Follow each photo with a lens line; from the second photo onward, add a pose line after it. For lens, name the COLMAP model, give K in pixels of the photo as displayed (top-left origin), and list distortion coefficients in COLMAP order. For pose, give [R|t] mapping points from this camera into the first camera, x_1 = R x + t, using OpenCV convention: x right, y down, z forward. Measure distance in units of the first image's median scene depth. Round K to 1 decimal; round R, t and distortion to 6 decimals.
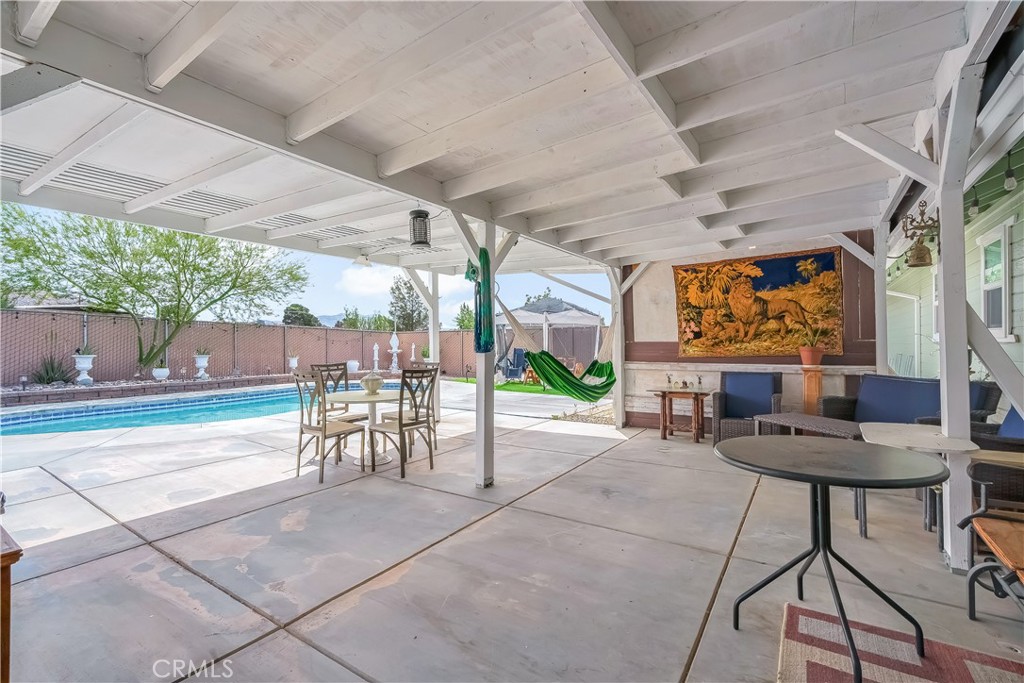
lens RADIAL K [[463.0, 0, 514.9], [0, 463.0, 341.1], [0, 0, 1]] dist [-0.009662, 0.001421]
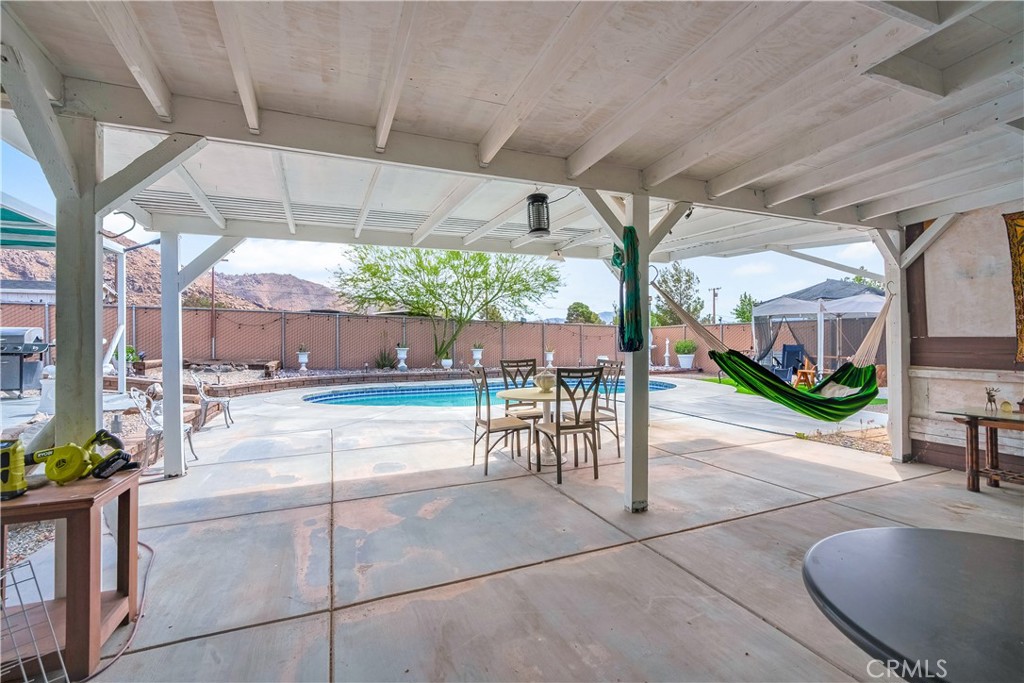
lens RADIAL K [[463.0, 0, 513.8], [0, 463.0, 341.5], [0, 0, 1]] dist [-0.009662, 0.001421]
pose [[0.827864, 0.001442, -0.560927, 0.203584], [0.005445, 0.999929, 0.010607, -0.003070], [0.560902, -0.011835, 0.827797, 0.169422]]
